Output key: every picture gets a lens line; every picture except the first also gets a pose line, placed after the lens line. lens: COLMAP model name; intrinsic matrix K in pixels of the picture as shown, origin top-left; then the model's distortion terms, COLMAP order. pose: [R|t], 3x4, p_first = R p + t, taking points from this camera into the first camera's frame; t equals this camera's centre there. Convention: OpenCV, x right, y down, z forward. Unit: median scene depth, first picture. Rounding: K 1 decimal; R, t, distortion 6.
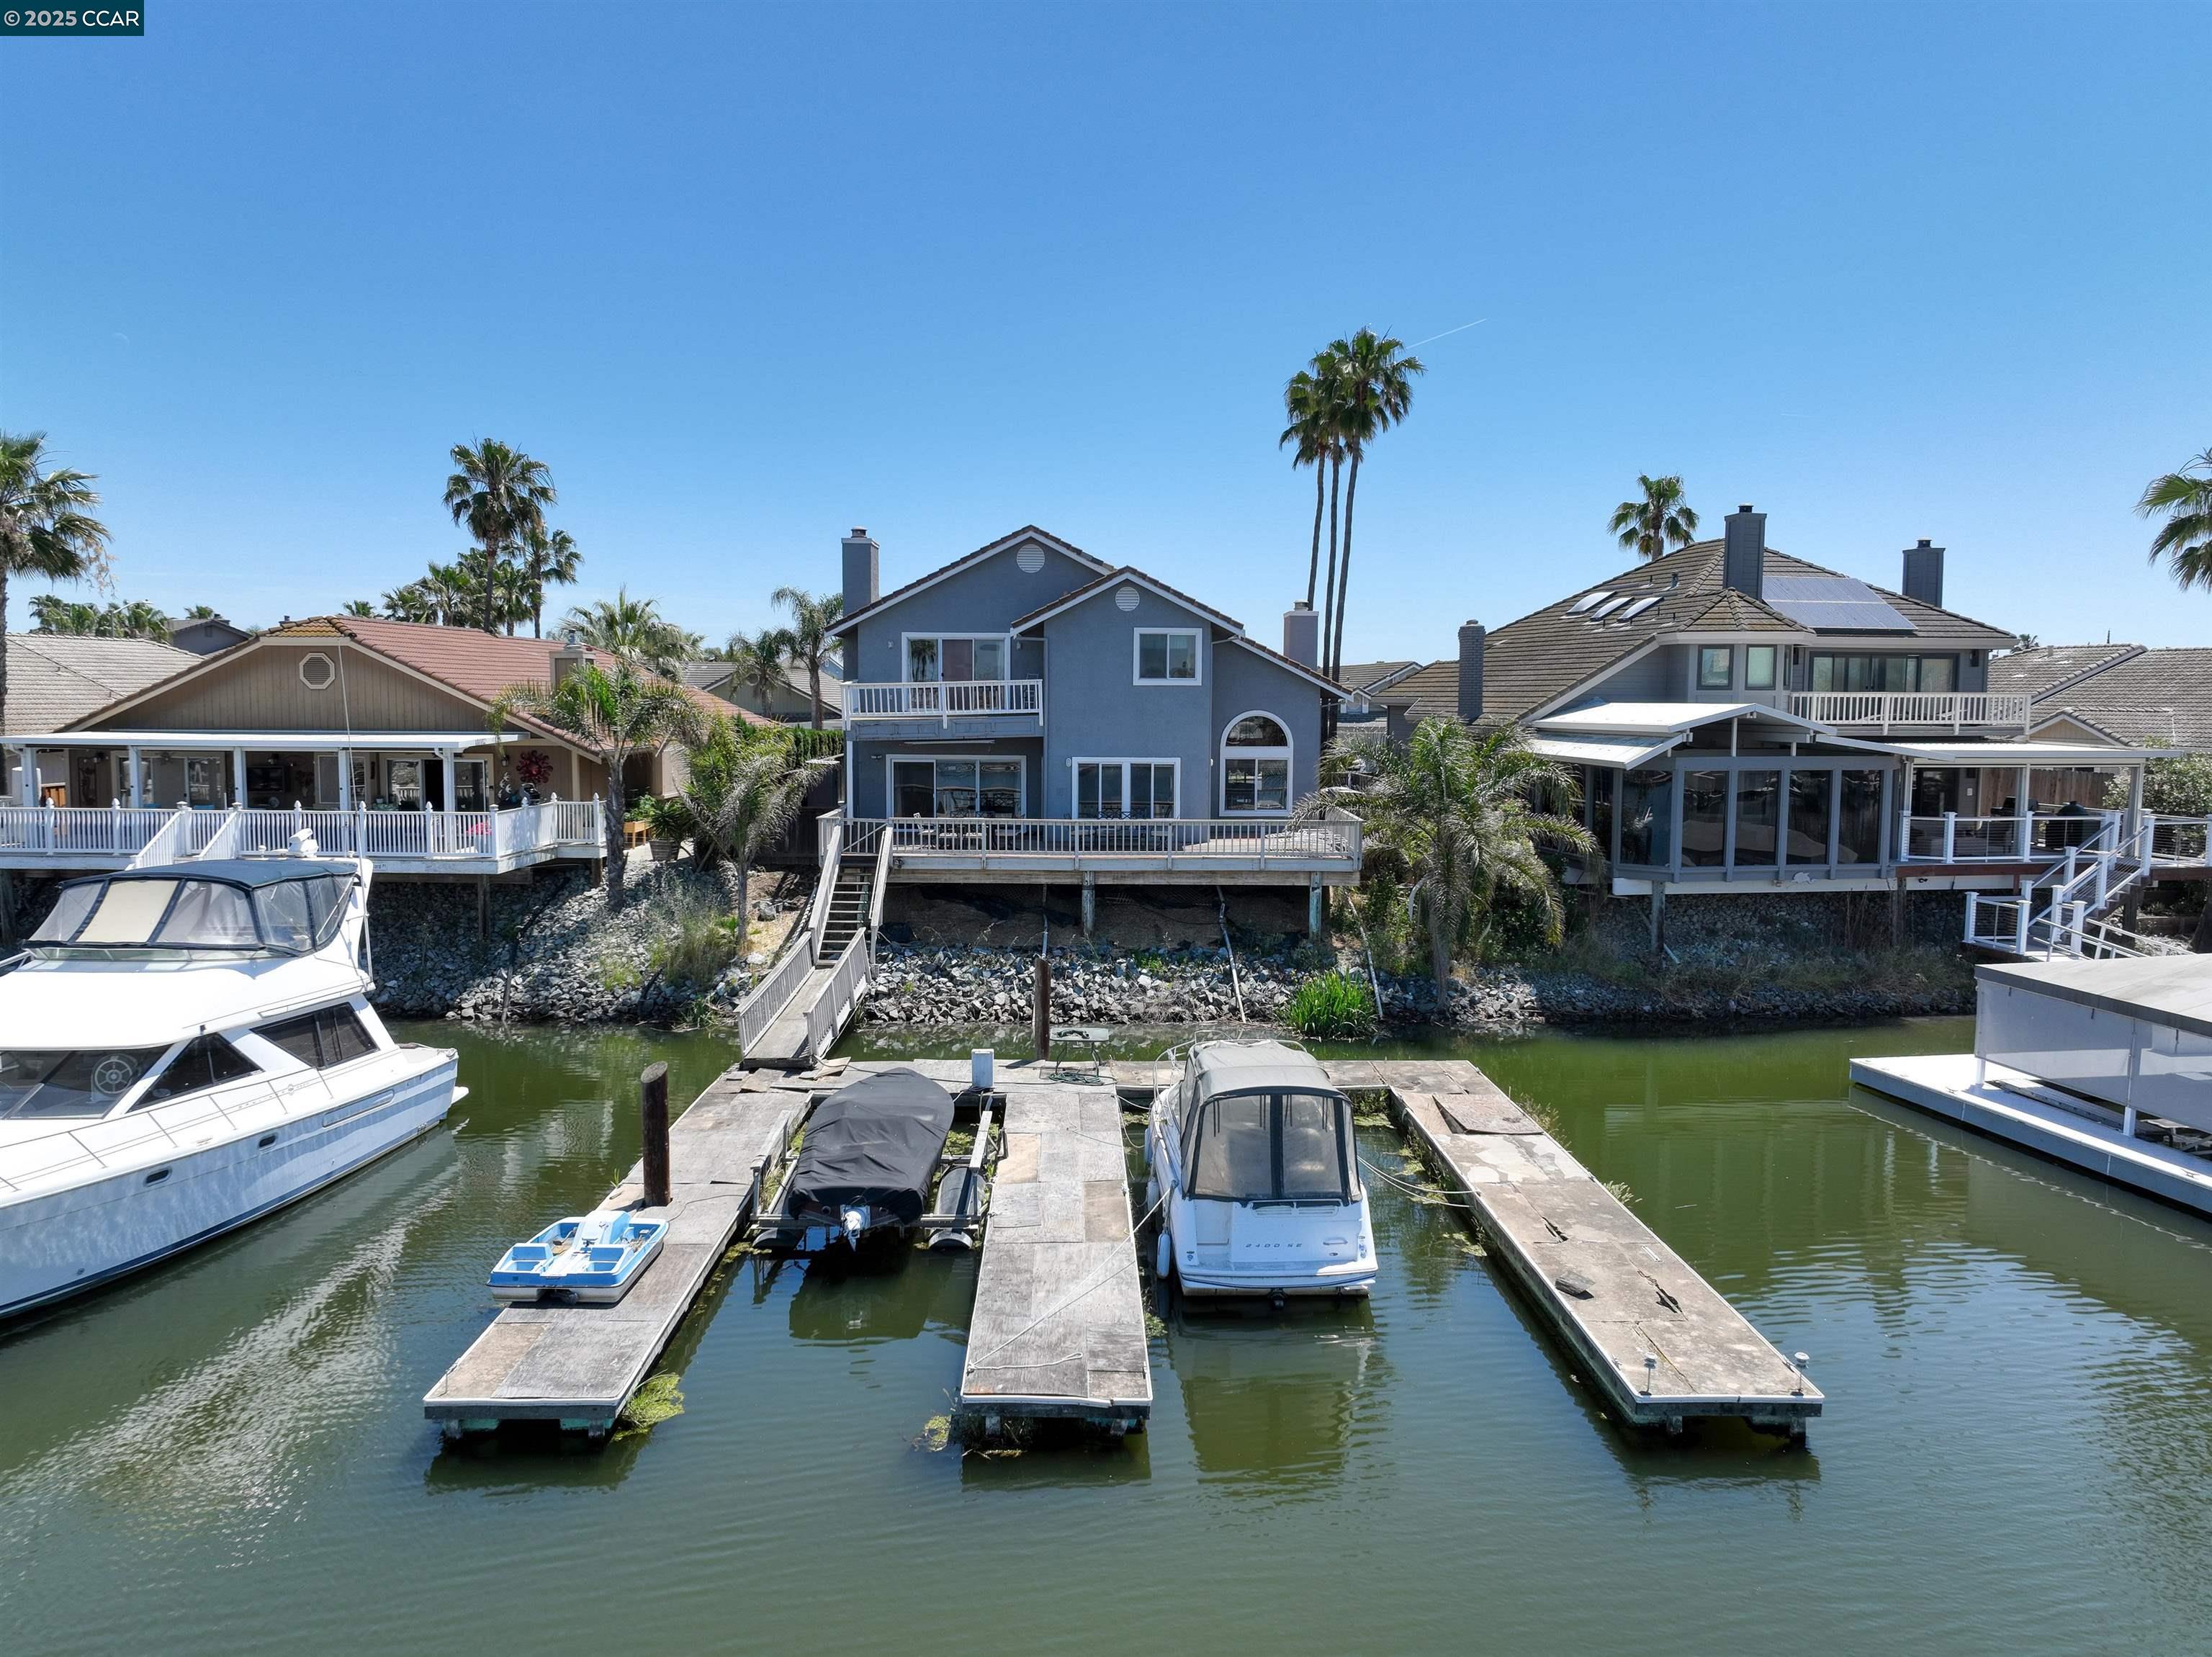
lens RADIAL K [[1650.6, 0, 1106.0], [0, 1650.6, 828.5], [0, 0, 1]] dist [0.001347, 0.001057]
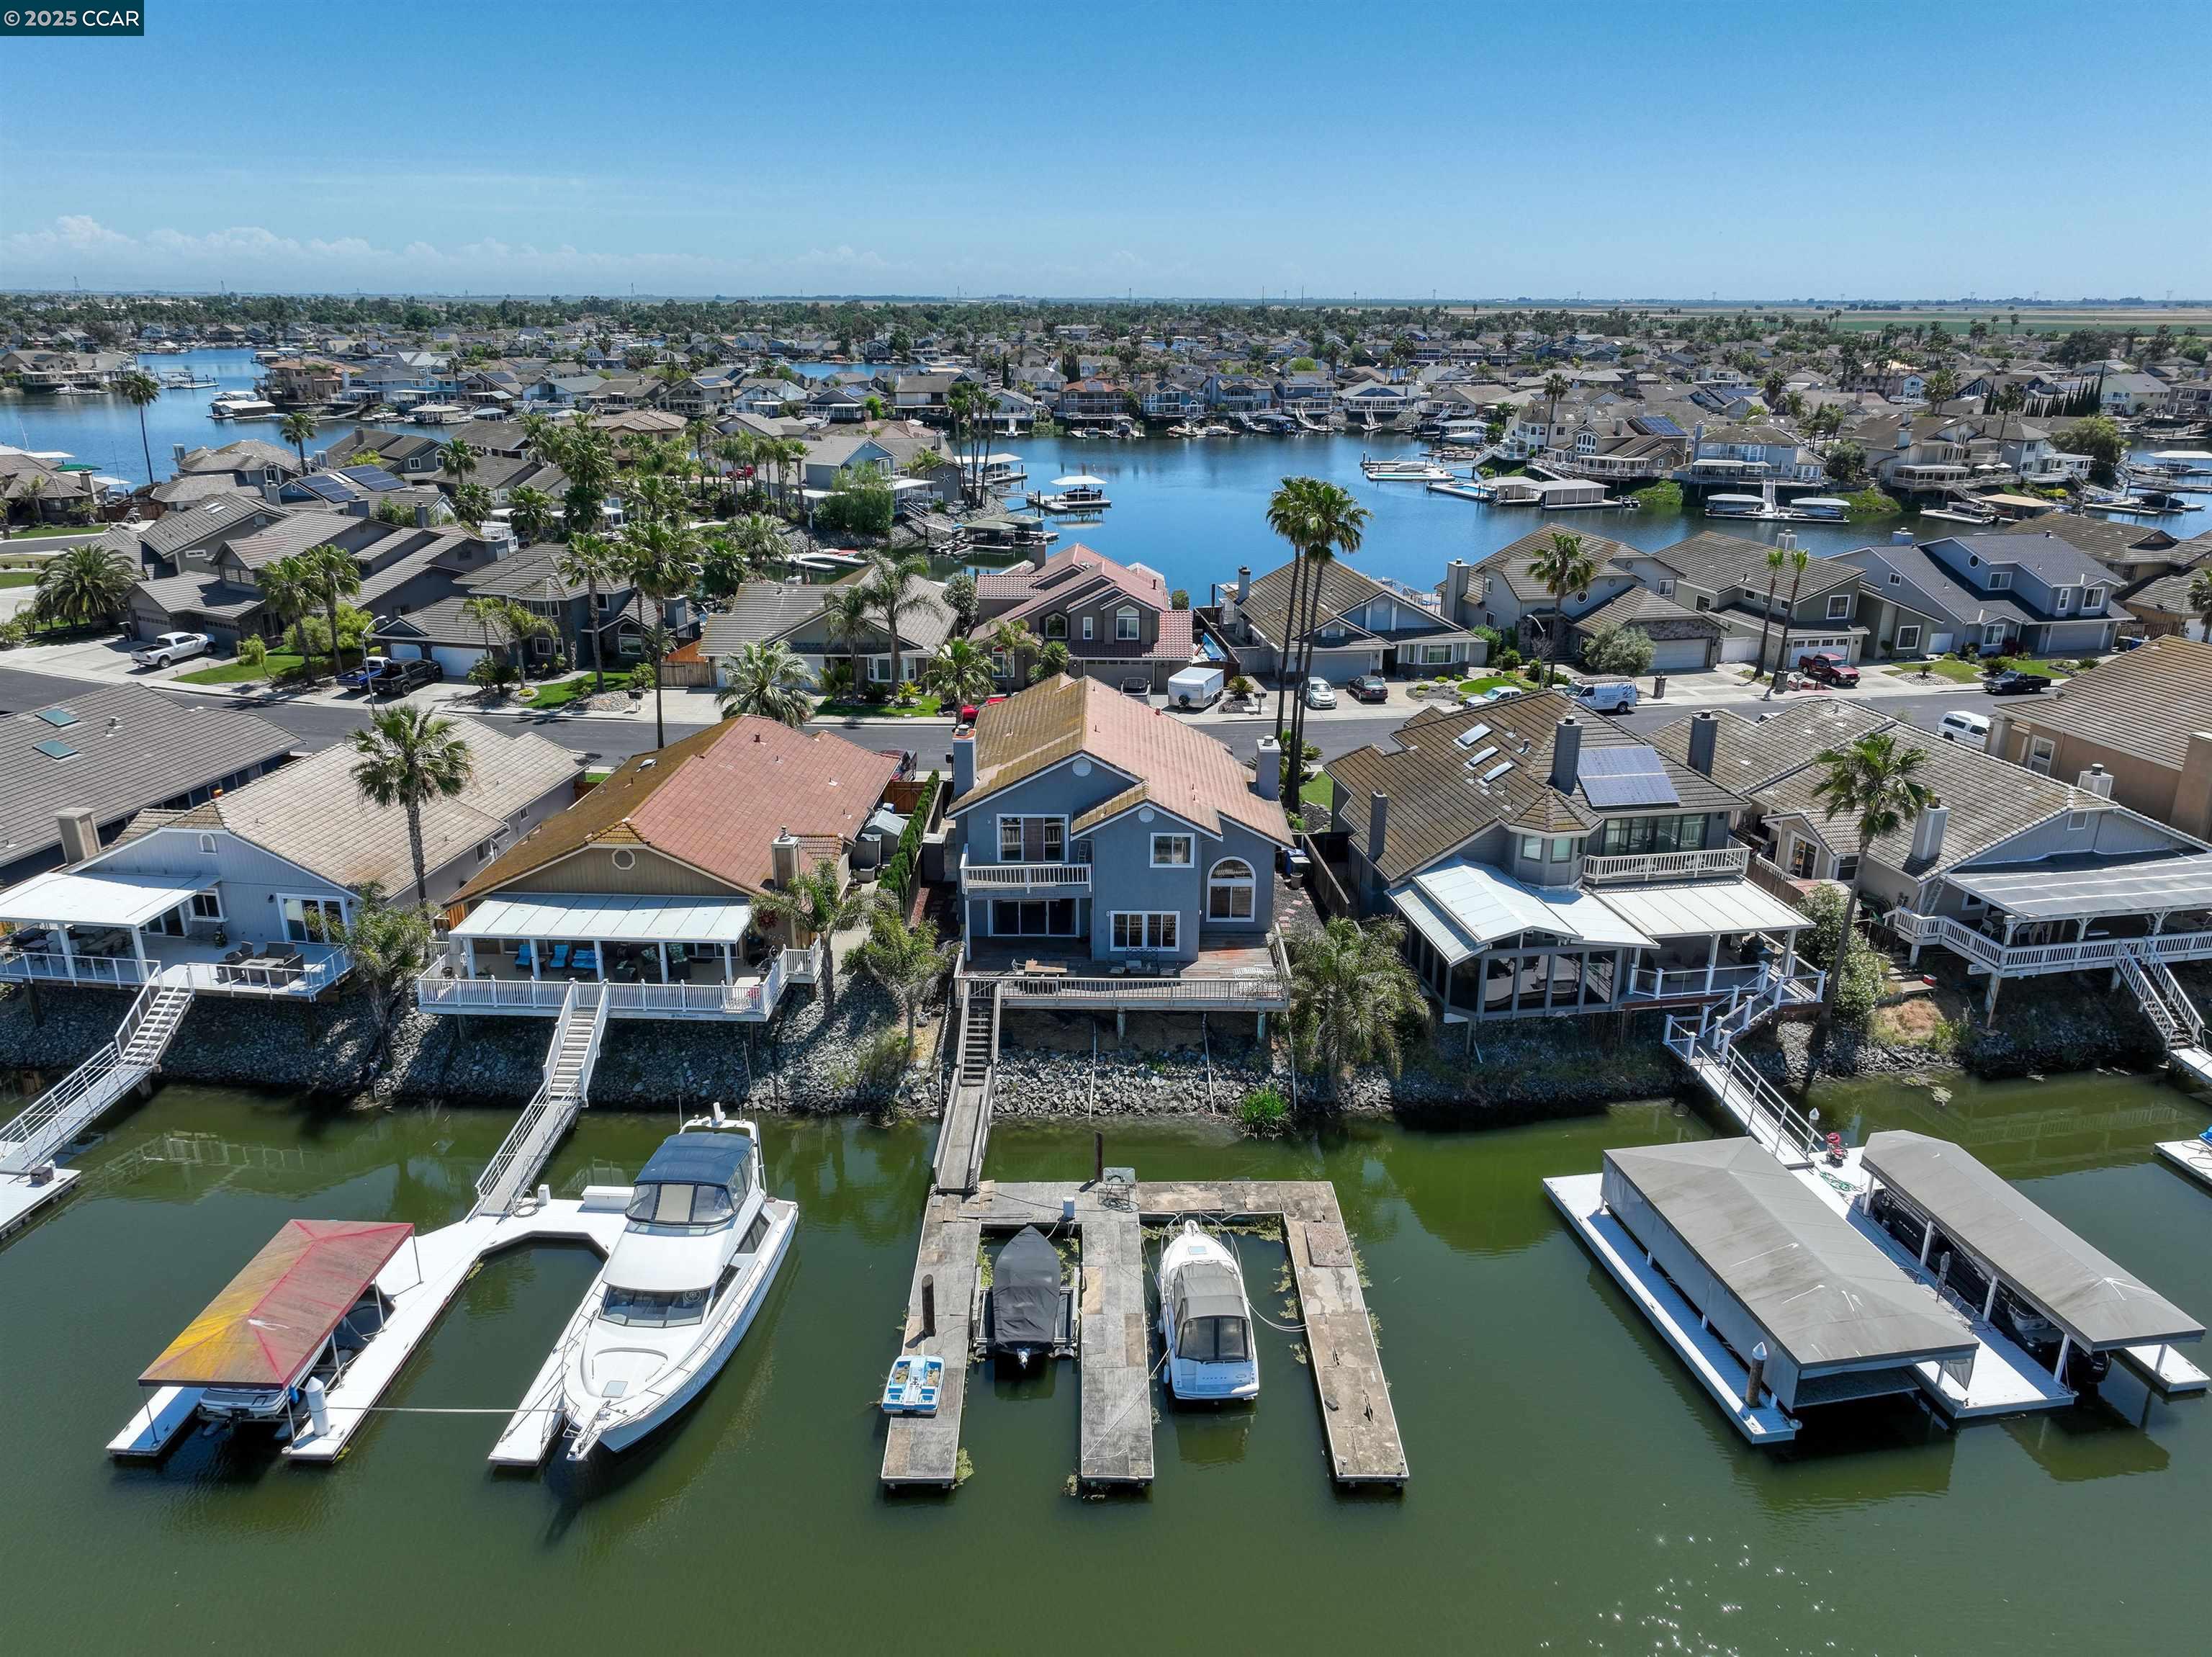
lens RADIAL K [[1529.0, 0, 1106.2], [0, 1529.0, 944.2], [0, 0, 1]] dist [0.002029, 0.002004]
pose [[0.999931, 0.003043, -0.011357, -0.008682], [0.000027, 0.965339, 0.260998, -0.424979], [0.011758, -0.260980, 0.965273, -0.435724]]
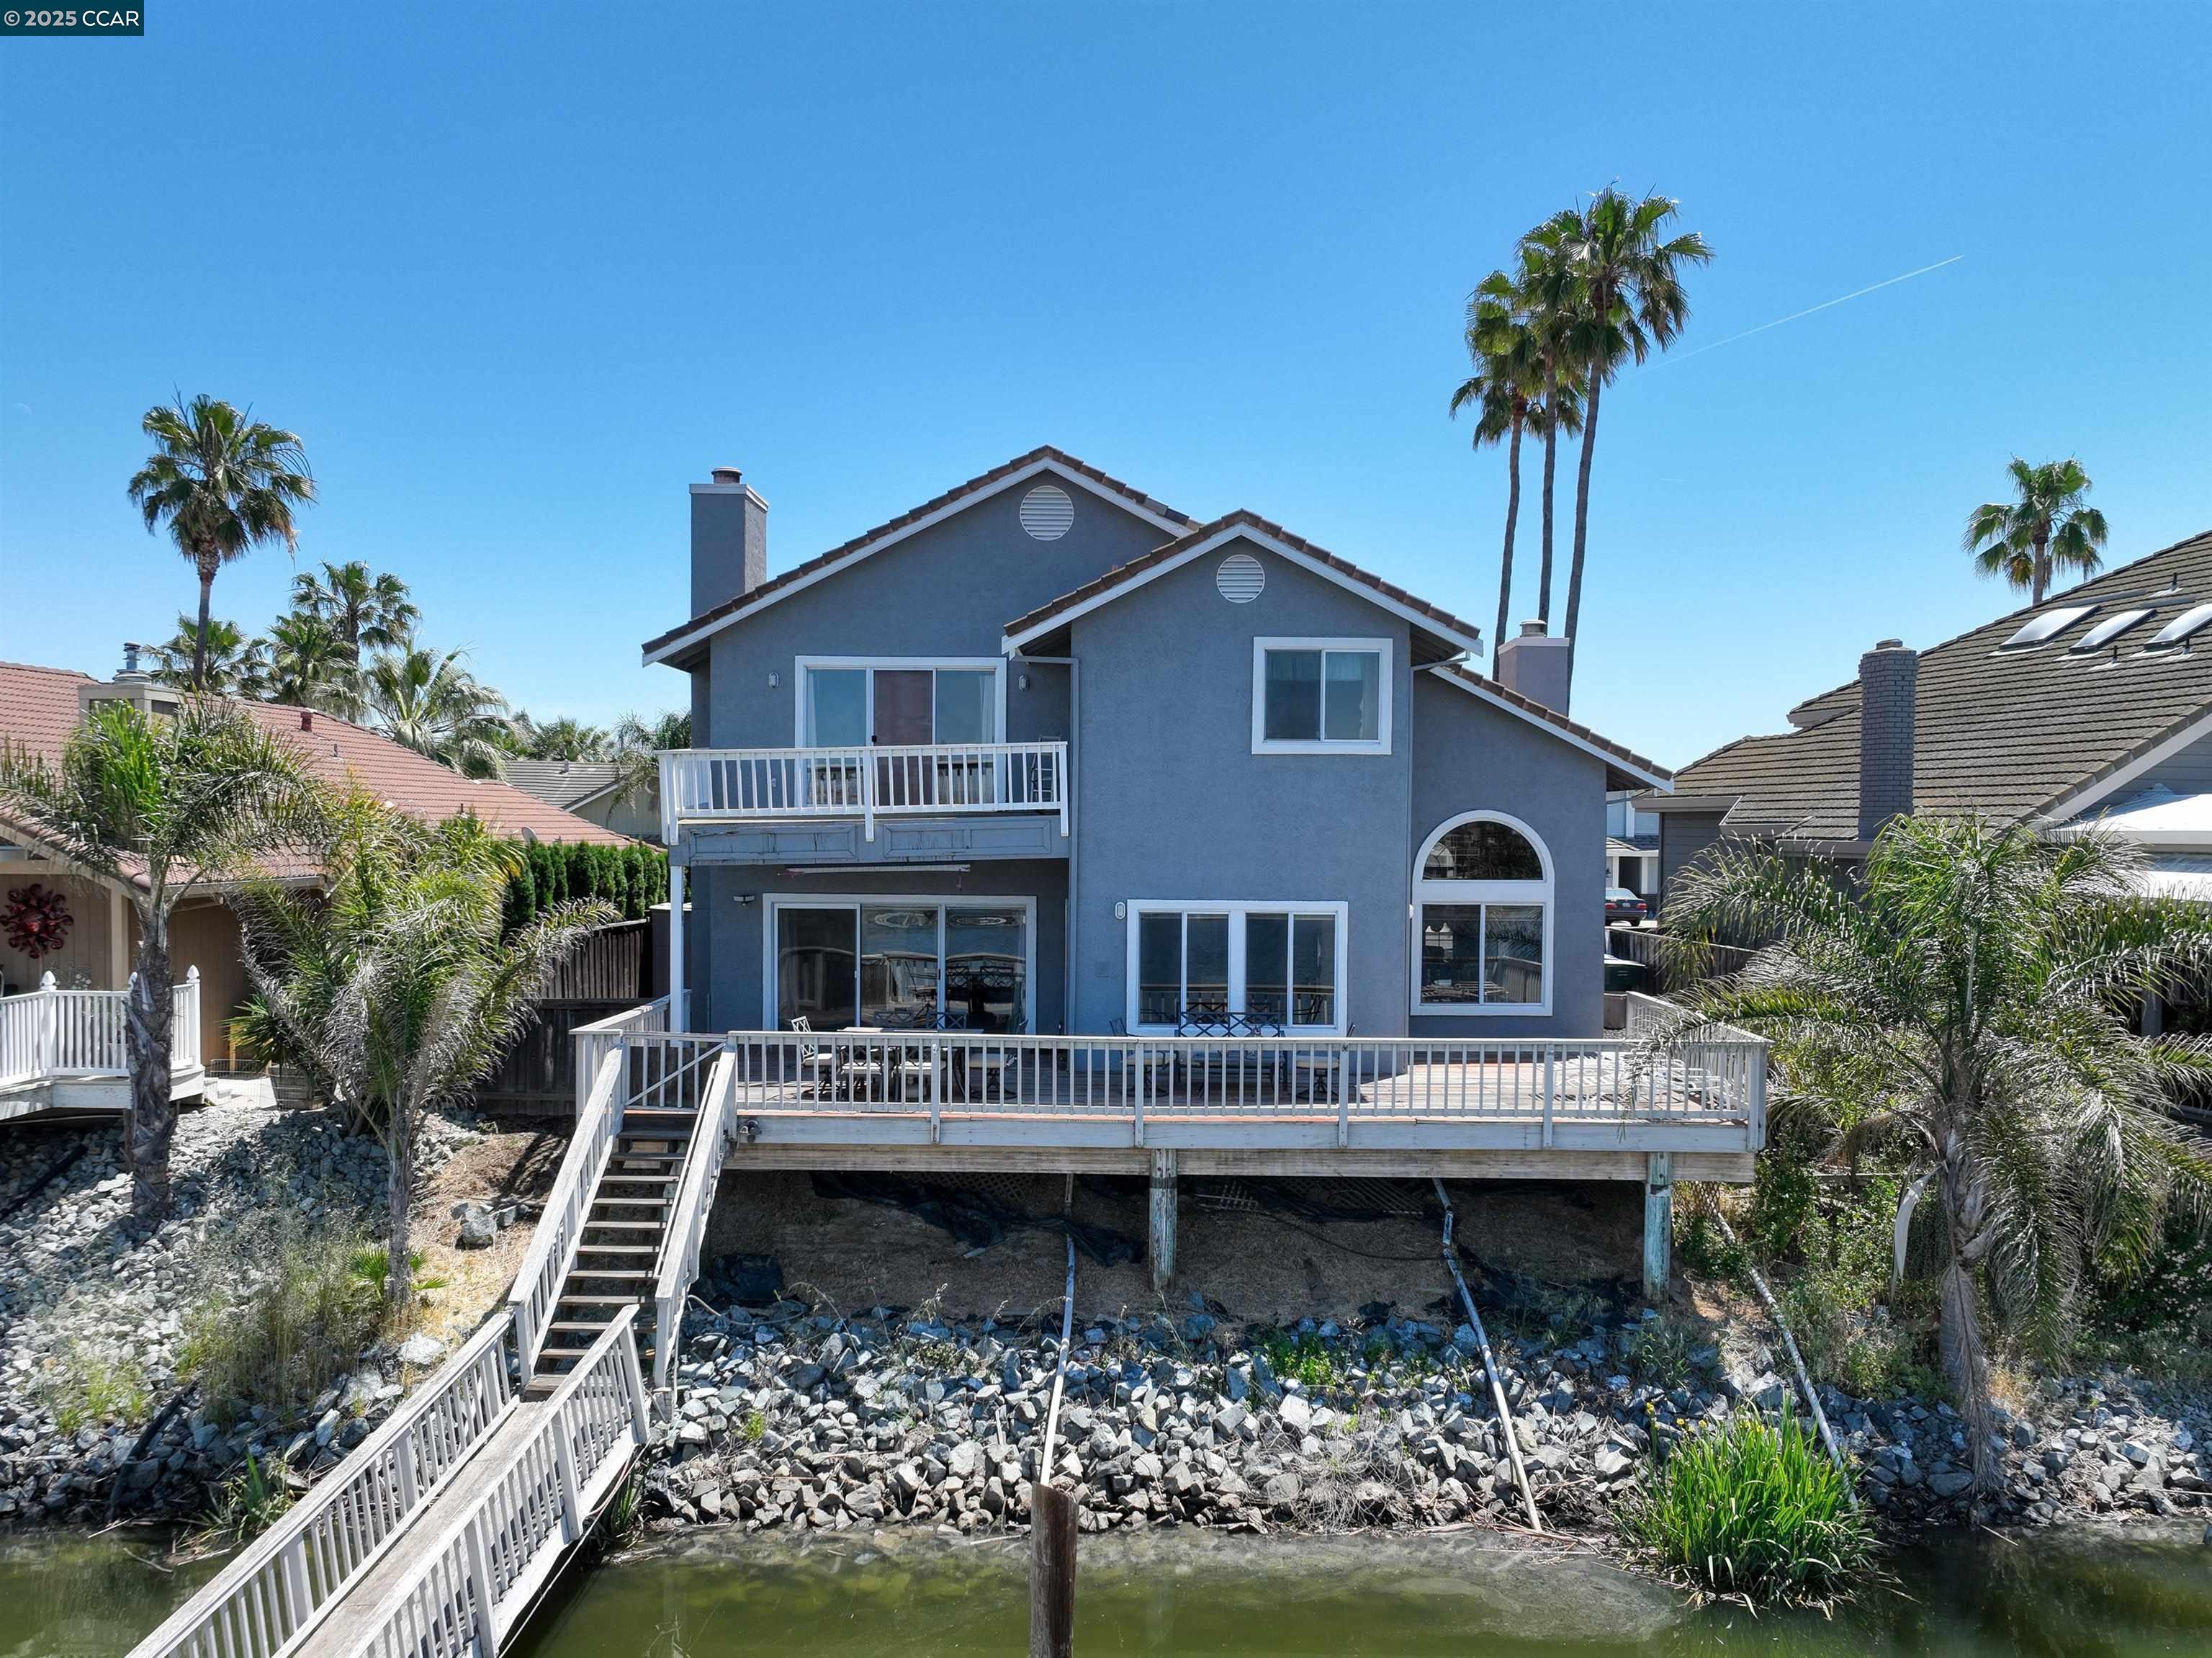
lens RADIAL K [[2056.0, 0, 1126.0], [0, 2056.0, 830.5], [0, 0, 1]] dist [0.000453, 0.015351]
pose [[0.999888, 0.002020, -0.014857, -0.012972], [-0.003158, 0.997030, -0.076956, -0.018287], [0.014658, 0.076994, 0.996924, 0.424785]]
